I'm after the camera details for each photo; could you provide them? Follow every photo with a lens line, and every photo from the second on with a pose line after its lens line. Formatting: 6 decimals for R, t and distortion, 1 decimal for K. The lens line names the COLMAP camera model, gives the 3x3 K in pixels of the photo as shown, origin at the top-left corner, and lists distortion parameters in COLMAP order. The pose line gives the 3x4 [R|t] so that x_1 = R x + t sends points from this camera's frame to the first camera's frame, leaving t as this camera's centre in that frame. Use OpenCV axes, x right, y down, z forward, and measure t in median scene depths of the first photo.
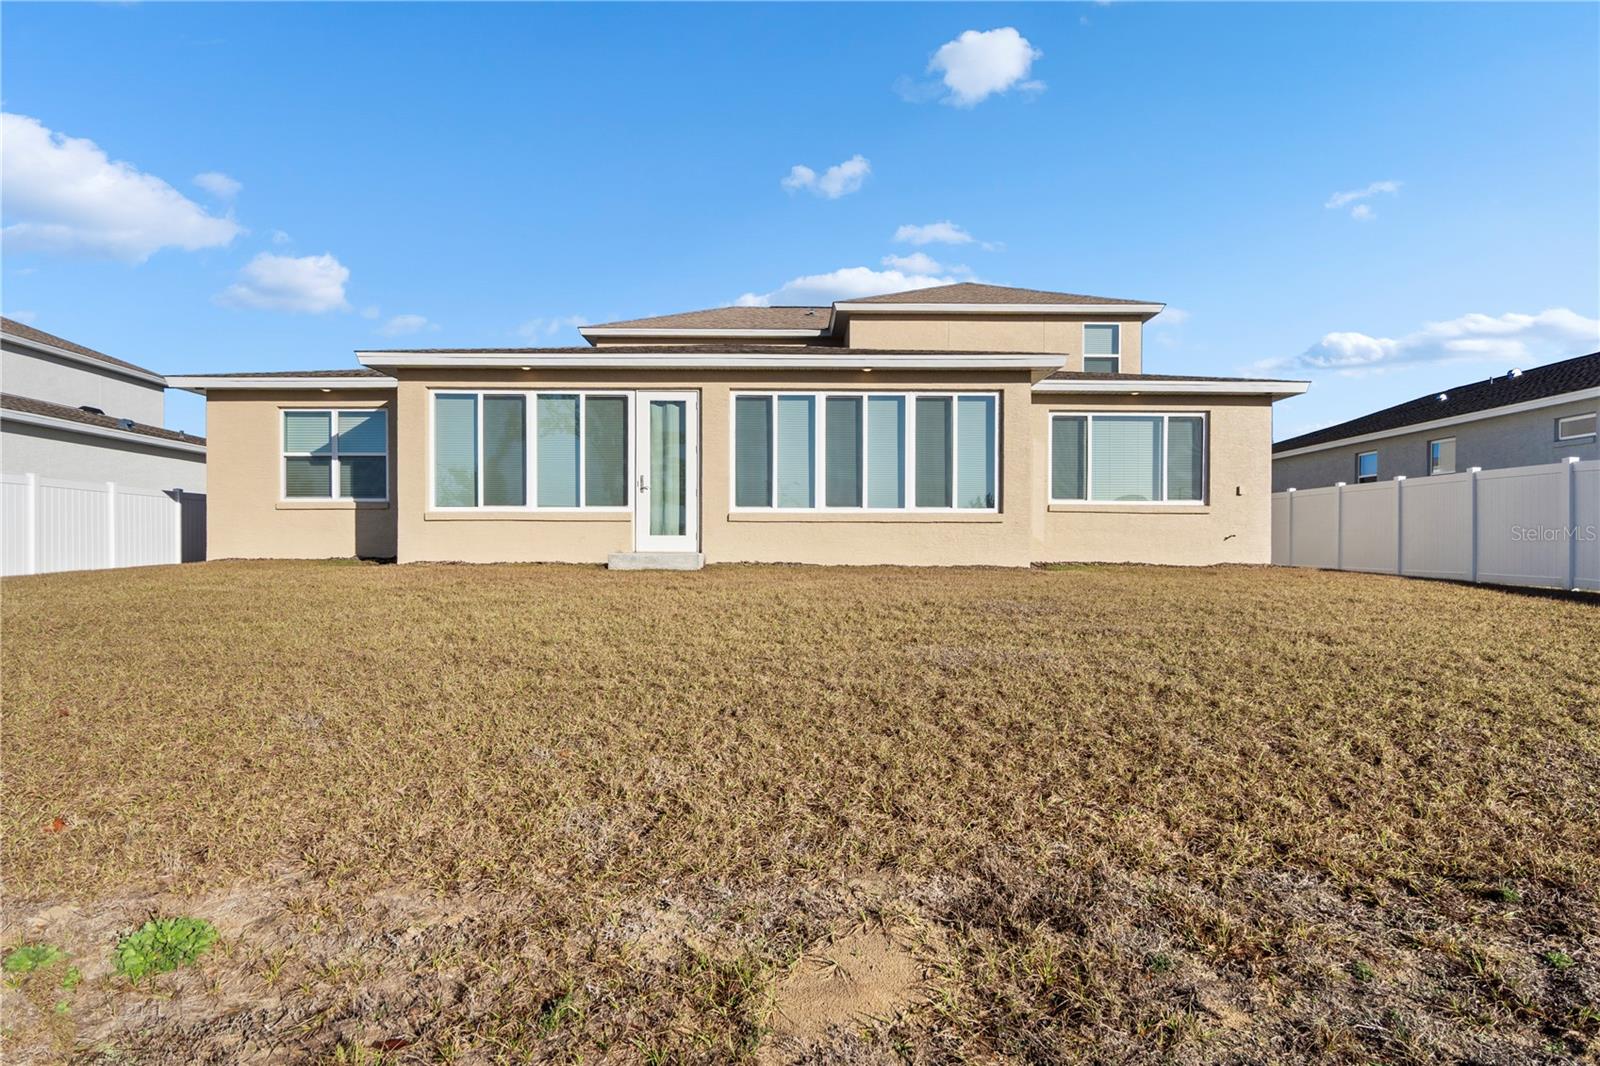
lens RADIAL K [[920.8, 0, 825.2], [0, 920.8, 564.2], [0, 0, 1]] dist [-0.005032, 0.004352]
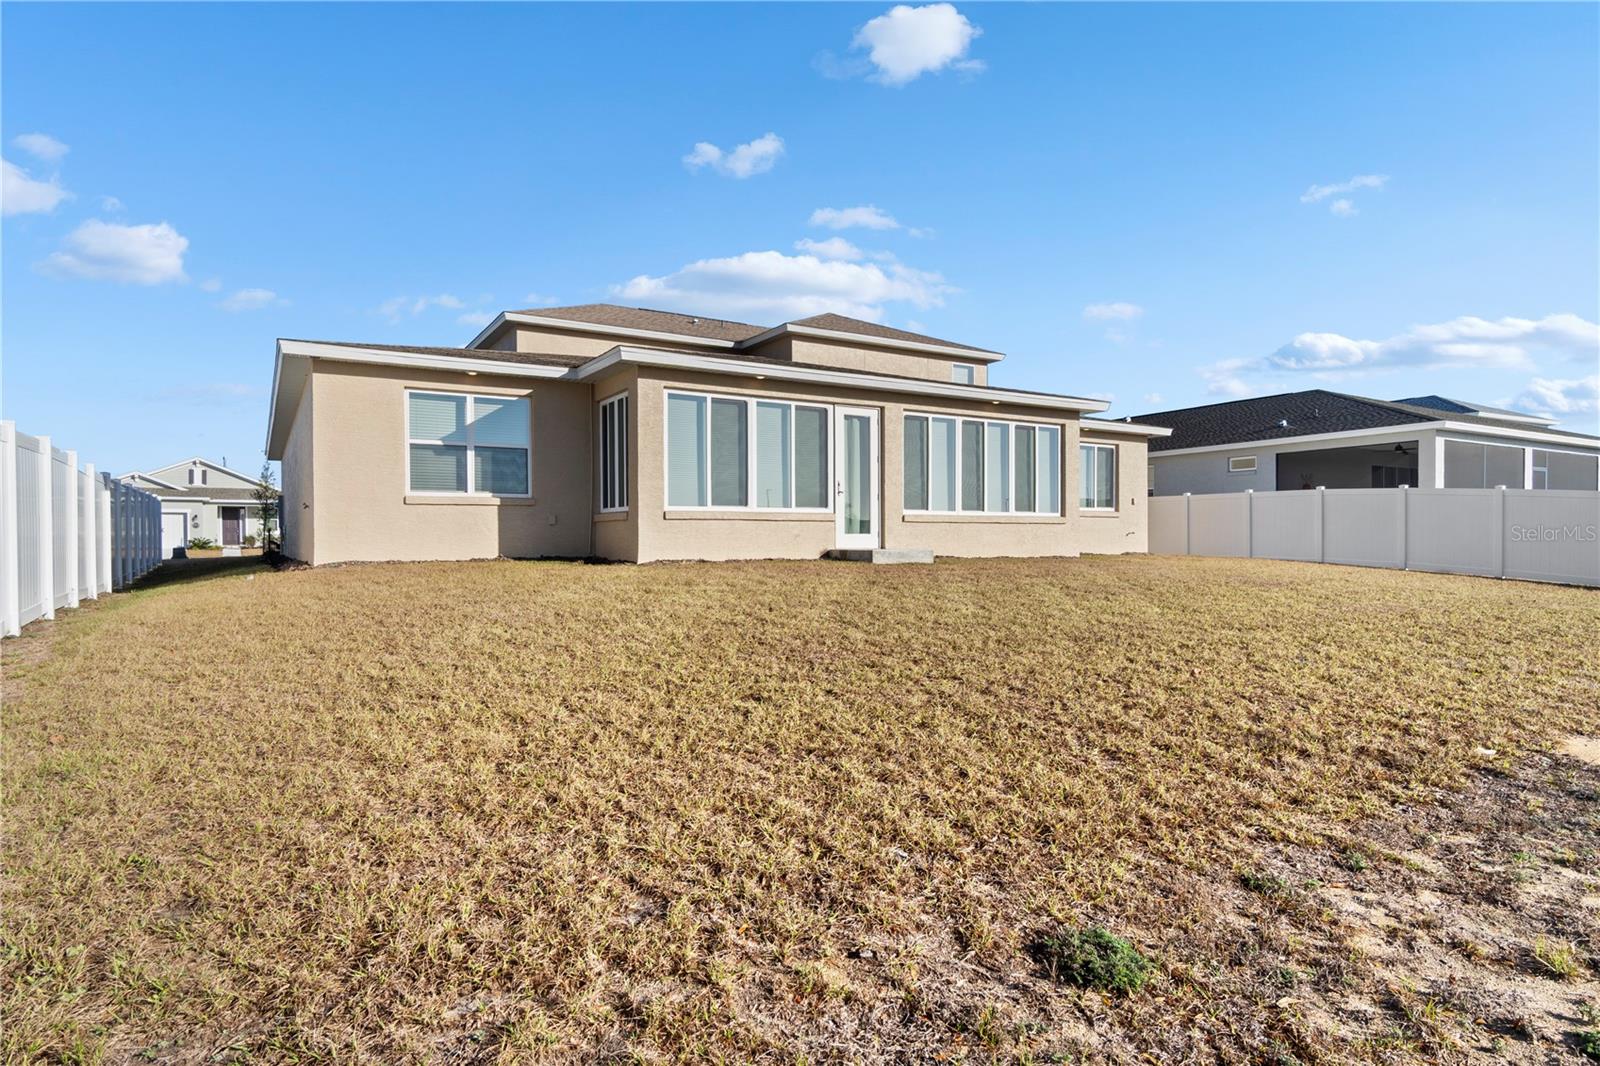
lens RADIAL K [[920.8, 0, 844.3], [0, 920.8, 553.5], [0, 0, 1]] dist [-0.005032, 0.004352]
pose [[0.844126, -0.012660, 0.535995, -0.790238], [0.016443, 0.999862, -0.002280, -0.004344], [-0.535893, 0.010738, 0.844218, 0.045506]]
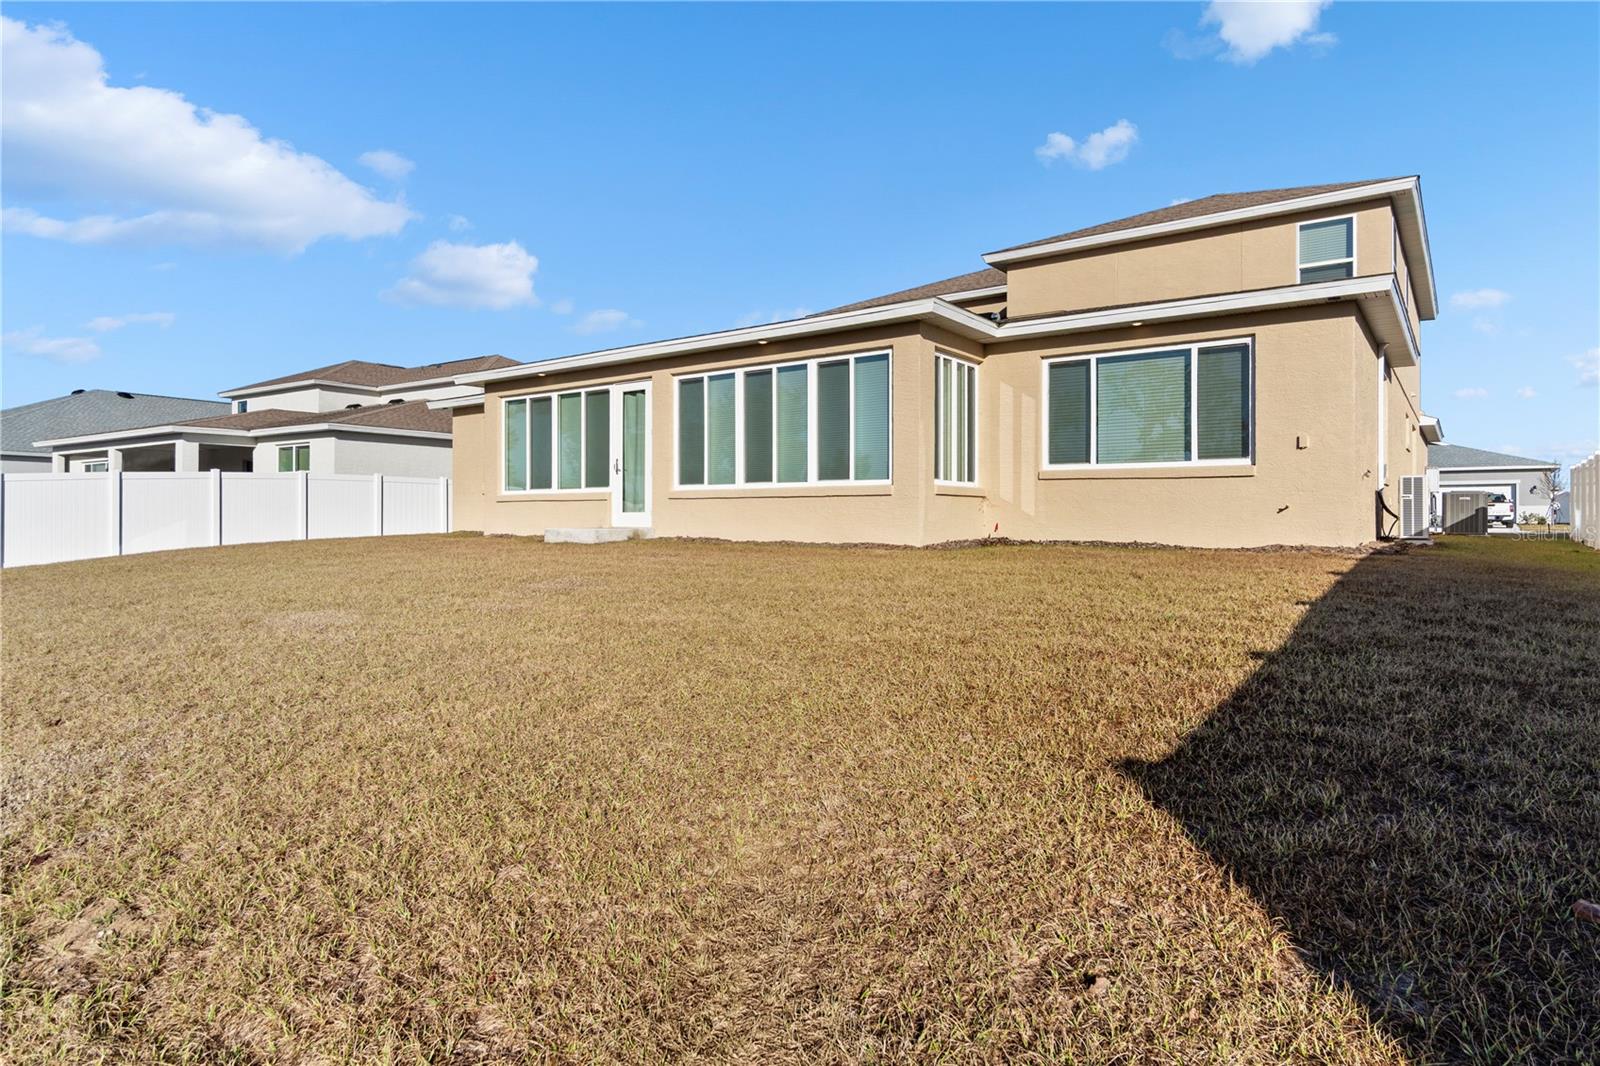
lens RADIAL K [[920.8, 0, 806.3], [0, 920.8, 522.7], [0, 0, 1]] dist [-0.005032, 0.004352]
pose [[0.792964, 0.002066, -0.609265, 0.662813], [-0.008518, 0.999934, -0.007695, -0.011648], [0.609209, 0.011291, 0.792929, 0.246978]]
